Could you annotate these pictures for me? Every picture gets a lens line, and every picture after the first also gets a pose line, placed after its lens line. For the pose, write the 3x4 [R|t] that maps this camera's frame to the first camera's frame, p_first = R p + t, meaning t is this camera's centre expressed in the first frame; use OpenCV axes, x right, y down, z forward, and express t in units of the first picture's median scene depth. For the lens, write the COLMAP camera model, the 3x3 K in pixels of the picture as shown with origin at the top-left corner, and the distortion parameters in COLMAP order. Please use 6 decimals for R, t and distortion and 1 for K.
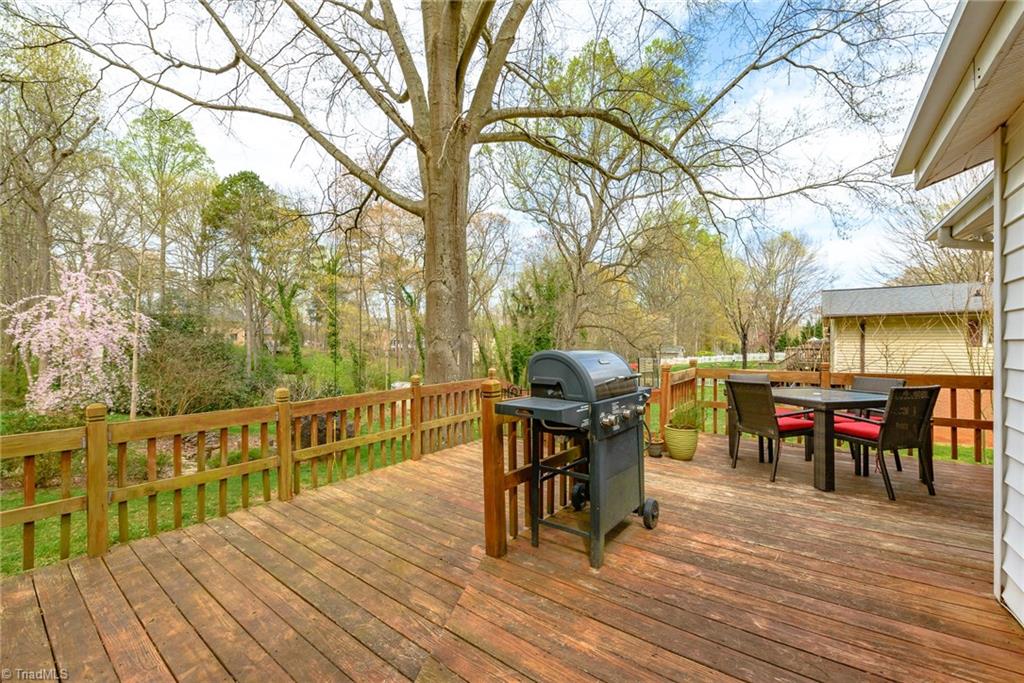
lens RADIAL K [[401.9, 0, 512.0], [0, 401.9, 341.5], [0, 0, 1]] dist [0.012734, -0.000091]
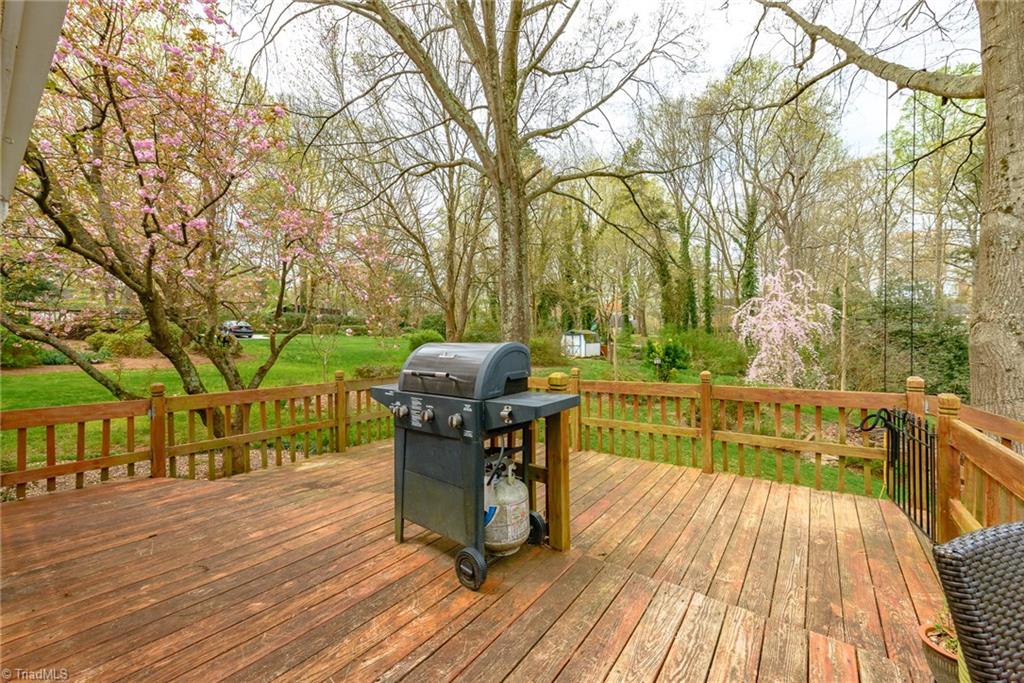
lens RADIAL K [[401.9, 0, 512.0], [0, 401.9, 341.5], [0, 0, 1]] dist [0.012734, -0.000091]
pose [[0.003474, 0.011720, -0.999925, 0.868854], [0.020192, 0.999727, 0.011788, 0.007527], [0.999790, -0.020231, 0.003236, 0.877792]]
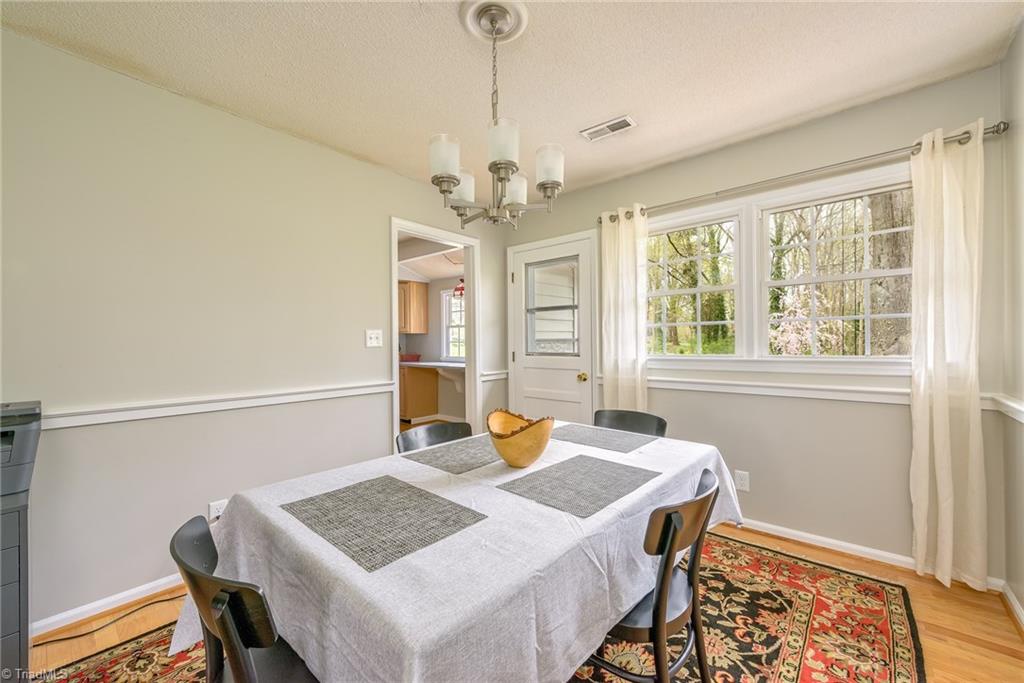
lens RADIAL K [[401.9, 0, 512.0], [0, 401.9, 341.5], [0, 0, 1]] dist [0.012734, -0.000091]
pose [[-0.063660, -0.004765, -0.997960, 2.103422], [0.010978, 0.999925, -0.005474, -0.028380], [0.997911, -0.011304, -0.063603, 0.429889]]
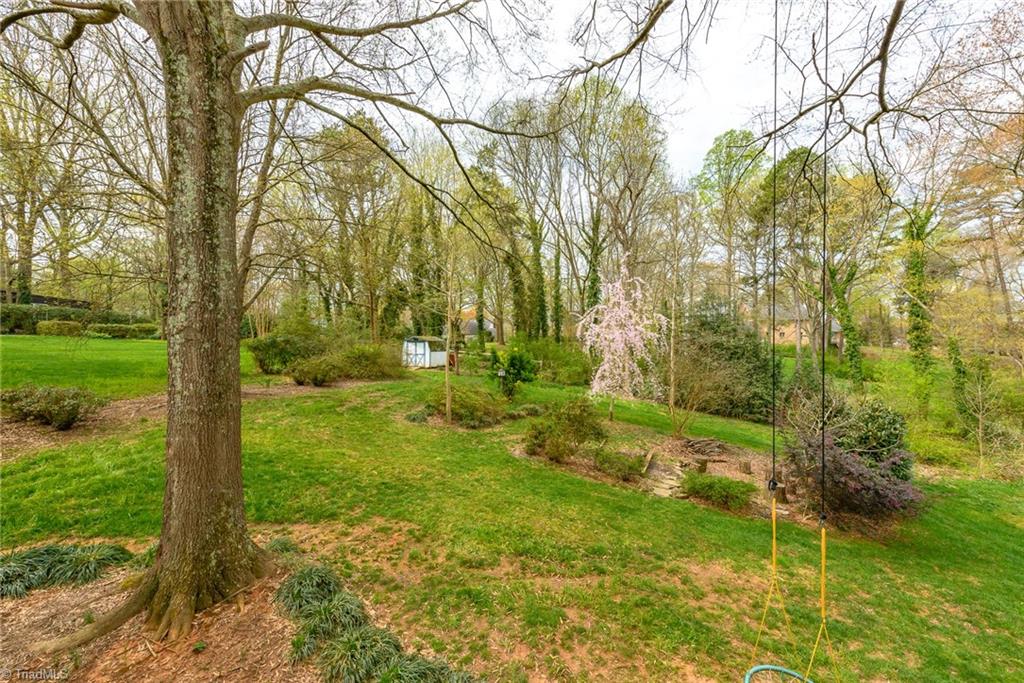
lens RADIAL K [[401.9, 0, 512.0], [0, 401.9, 341.5], [0, 0, 1]] dist [0.012734, -0.000091]
pose [[0.327822, -0.004137, -0.944730, -0.231580], [0.005808, 0.999980, -0.002364, 0.016594], [0.944722, -0.004712, 0.327840, 1.541522]]
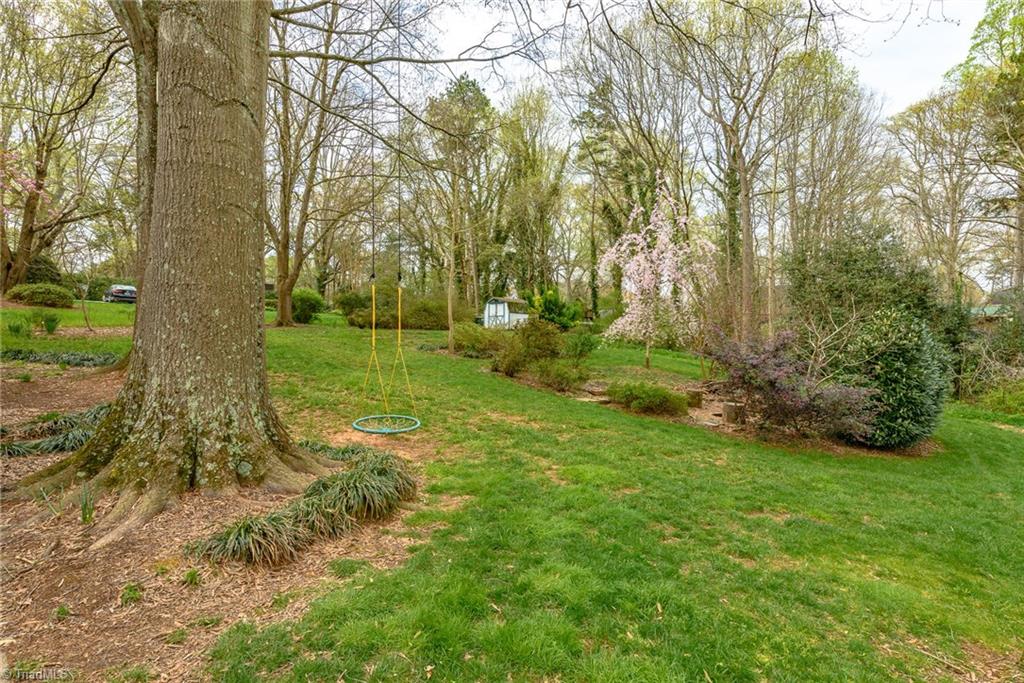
lens RADIAL K [[486.8, 0, 512.0], [0, 486.8, 341.5], [0, 0, 1]] dist [0.006281, -0.000238]
pose [[-0.070664, -0.000038, -0.997500, 0.910515], [0.005617, 0.999984, -0.000436, 0.797850], [0.997484, -0.005634, -0.070663, 3.477115]]
